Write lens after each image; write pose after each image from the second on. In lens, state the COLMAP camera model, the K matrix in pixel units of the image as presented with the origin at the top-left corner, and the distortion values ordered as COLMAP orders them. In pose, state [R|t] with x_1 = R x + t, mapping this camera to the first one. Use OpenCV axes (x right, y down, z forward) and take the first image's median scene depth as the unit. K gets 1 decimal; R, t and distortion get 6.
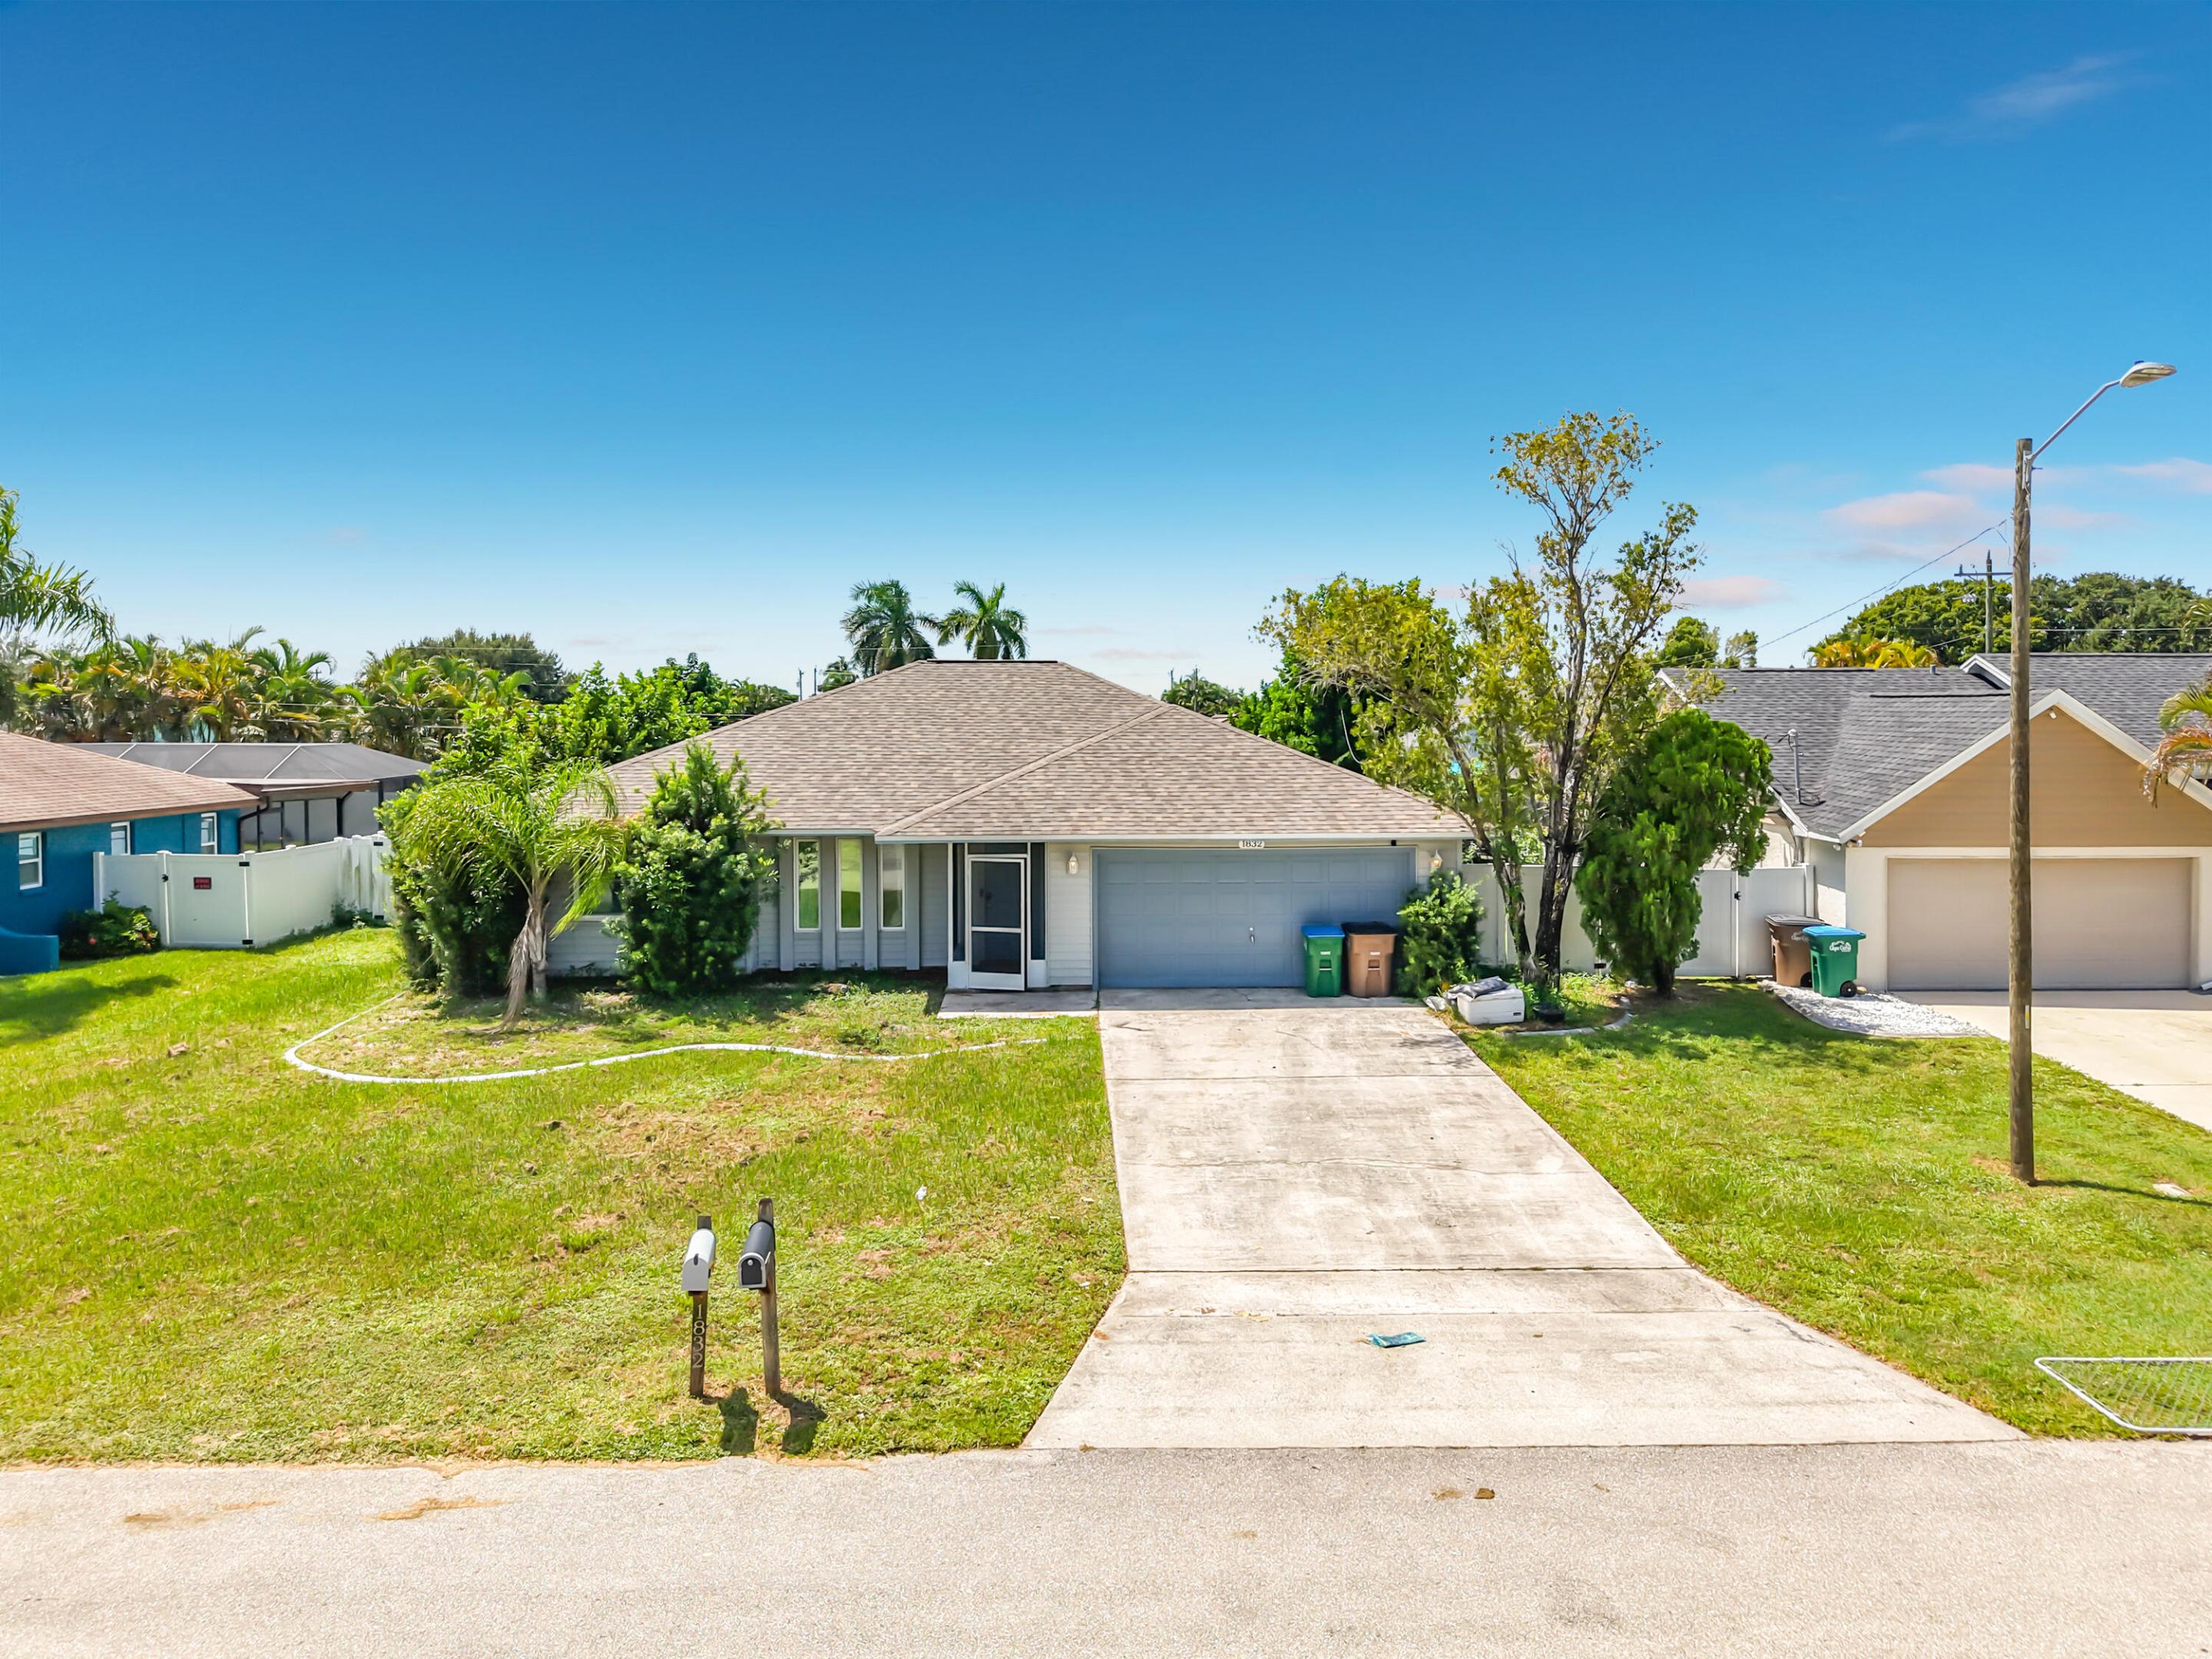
lens RADIAL K [[1507.8, 0, 1117.2], [0, 1507.8, 744.3], [0, 0, 1]] dist [0.049846, -0.047318]
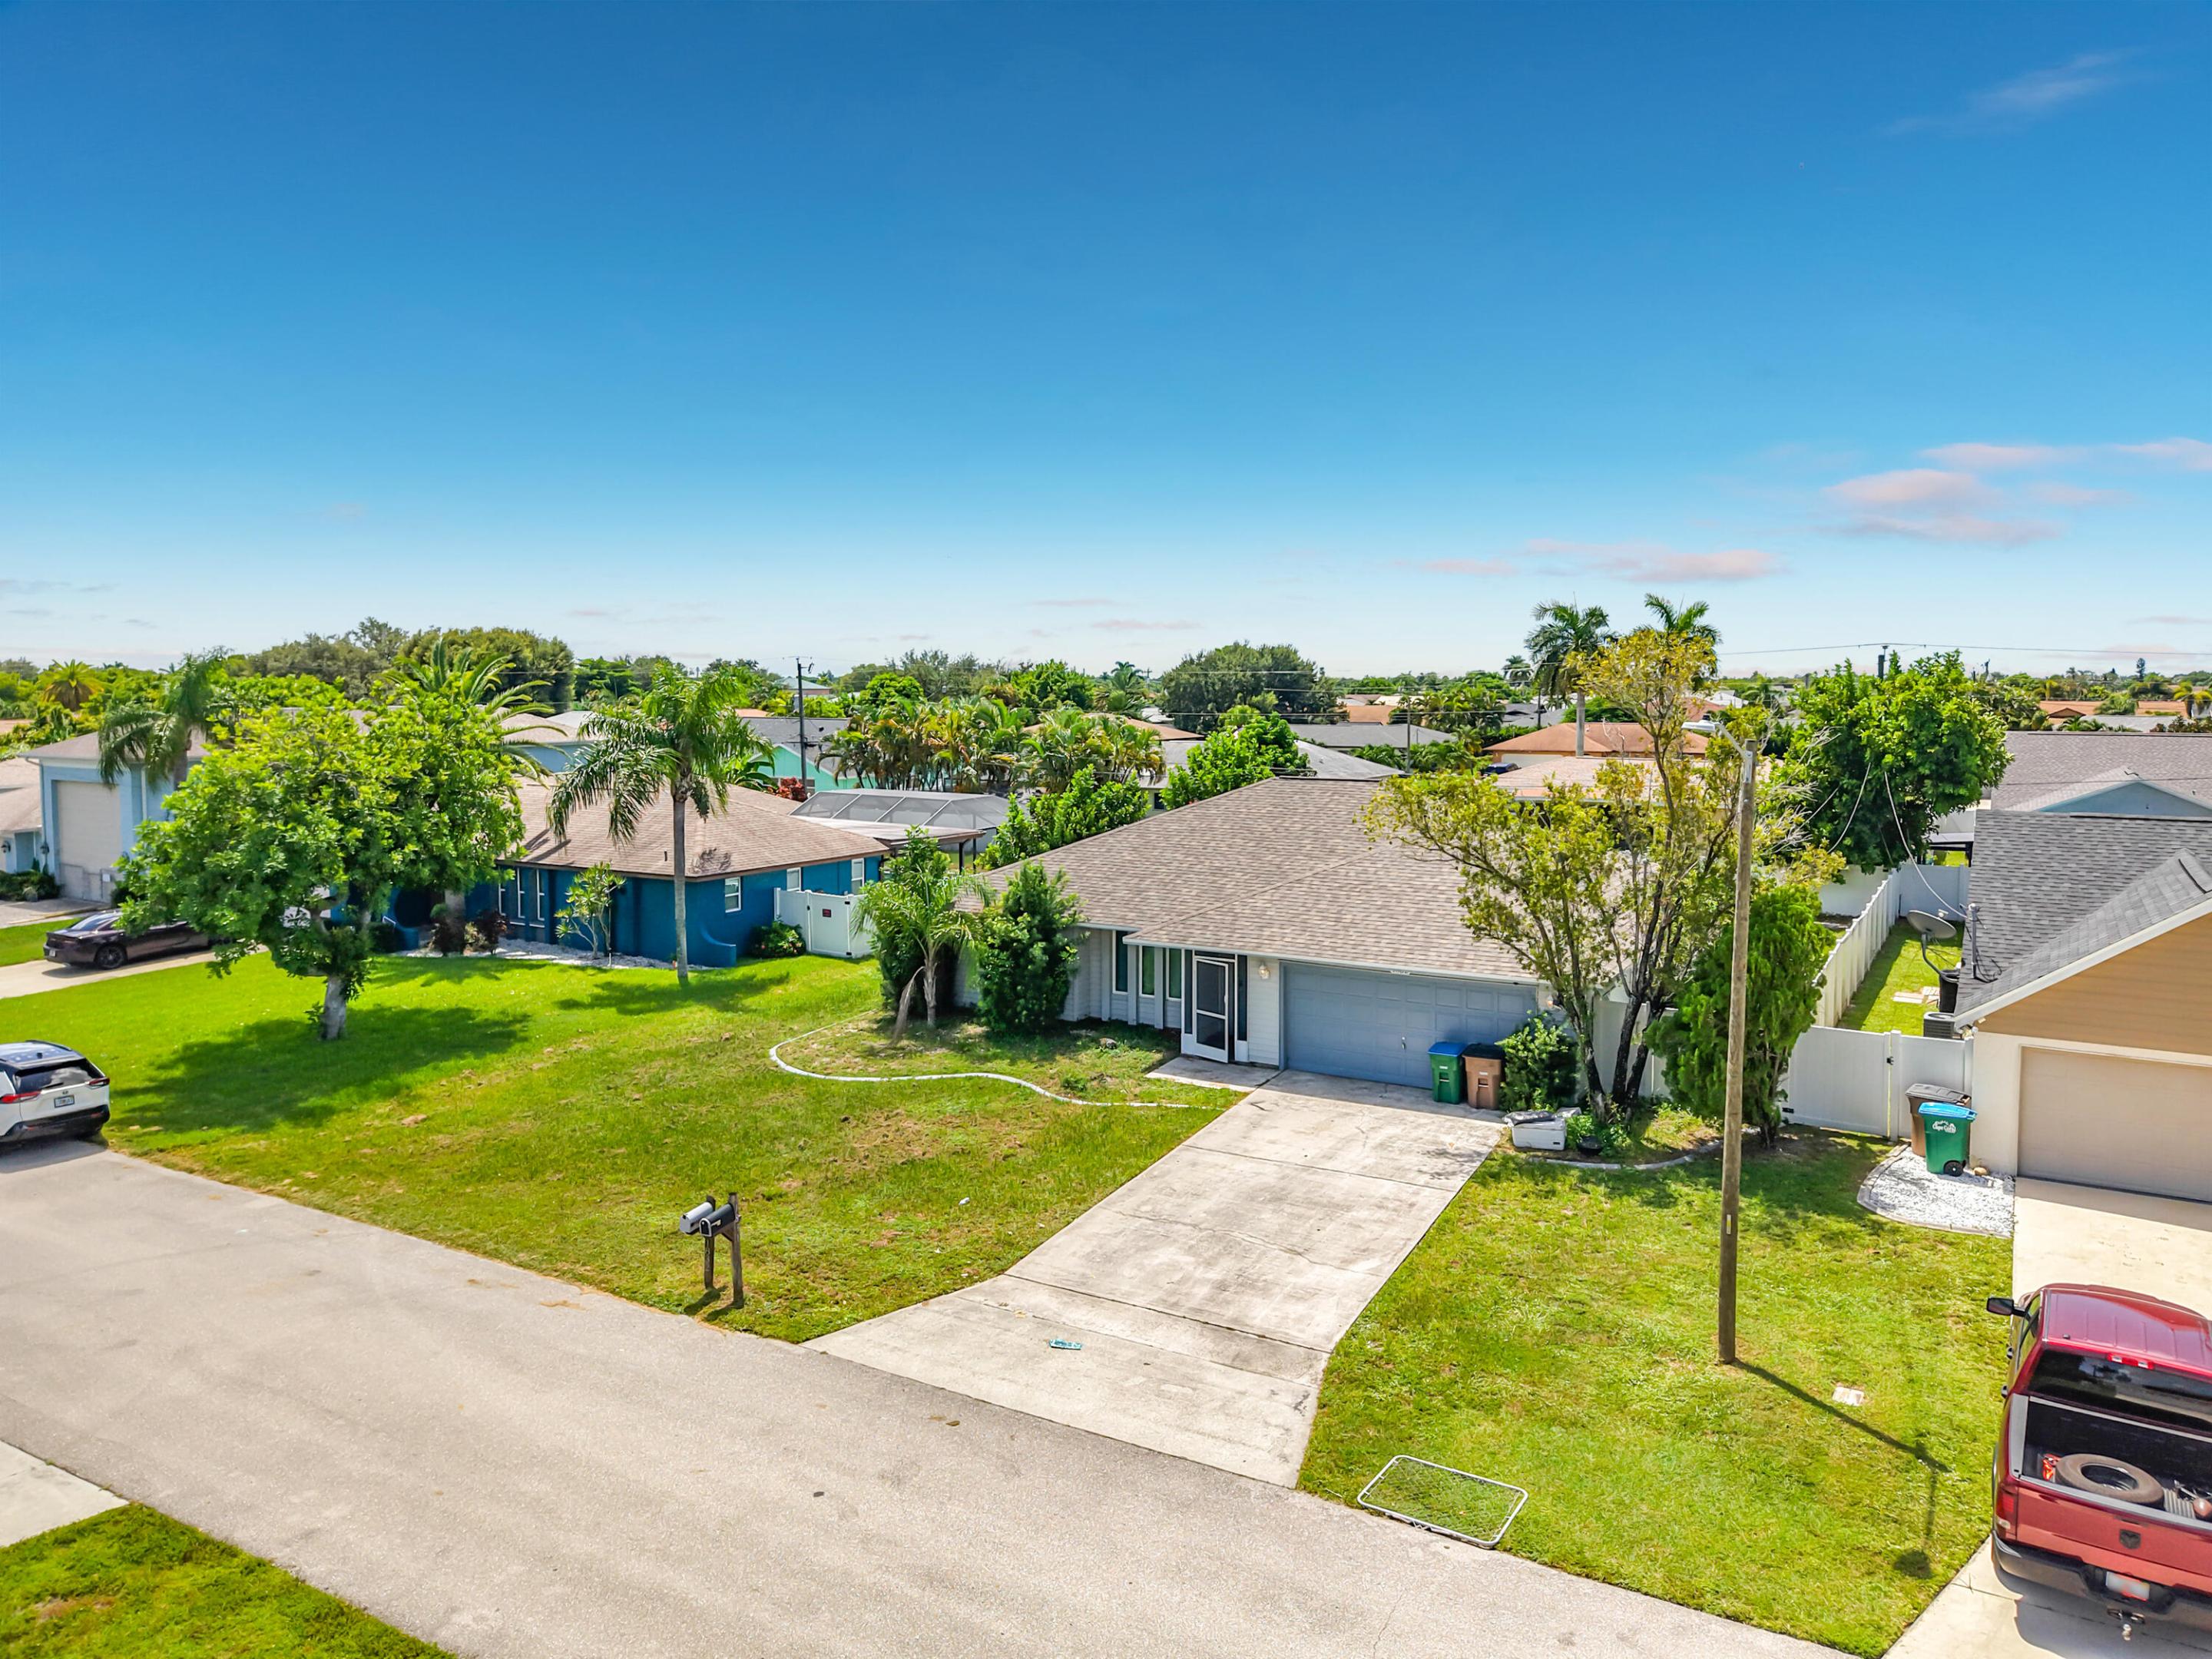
lens RADIAL K [[1481.7, 0, 1106.0], [0, 1481.7, 829.5], [0, 0, 1]] dist [0.045395, -0.045615]
pose [[0.853056, 0.053550, -0.519065, 0.517579], [-0.012773, 0.996565, 0.081819, -0.148778], [0.521663, -0.063166, 0.850810, -0.156134]]
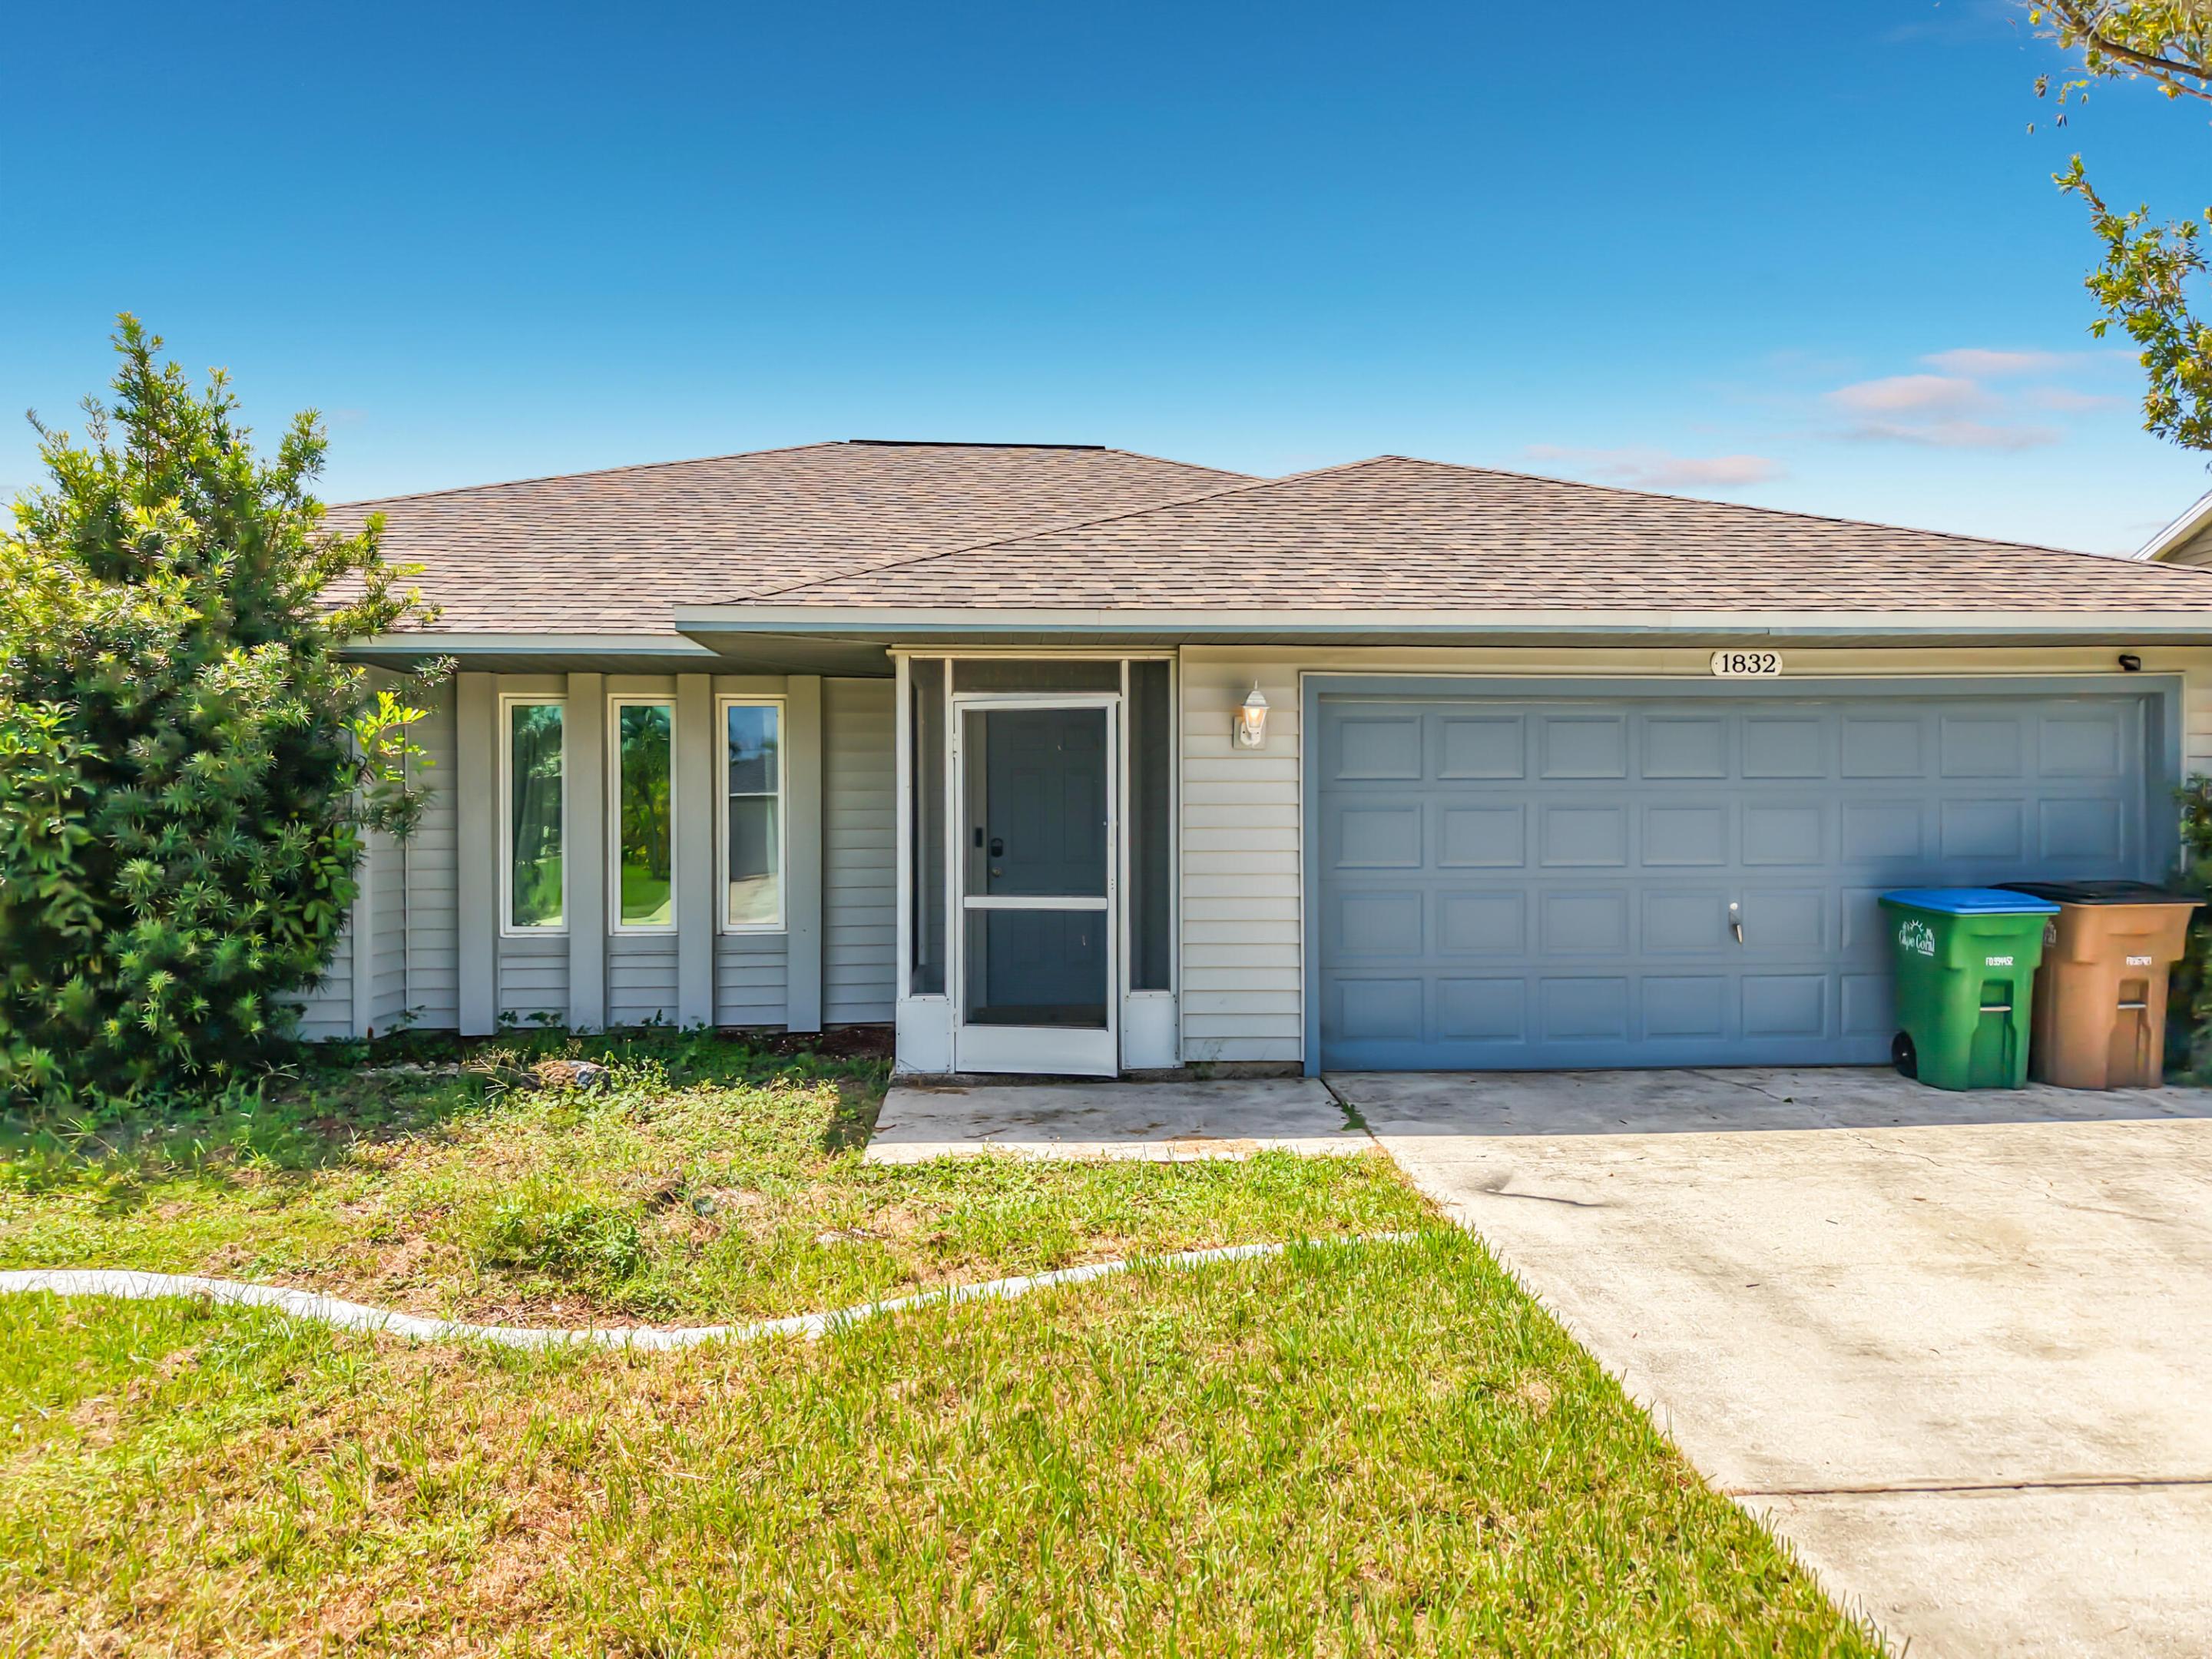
lens RADIAL K [[1480.0, 0, 1086.1], [0, 1480.0, 830.1], [0, 0, 1]] dist [0.048191, -0.101074]
pose [[0.999686, -0.001767, 0.024992, -0.077647], [0.002364, 0.999712, -0.023886, 0.115191], [-0.024942, 0.023938, 0.999402, 0.663793]]
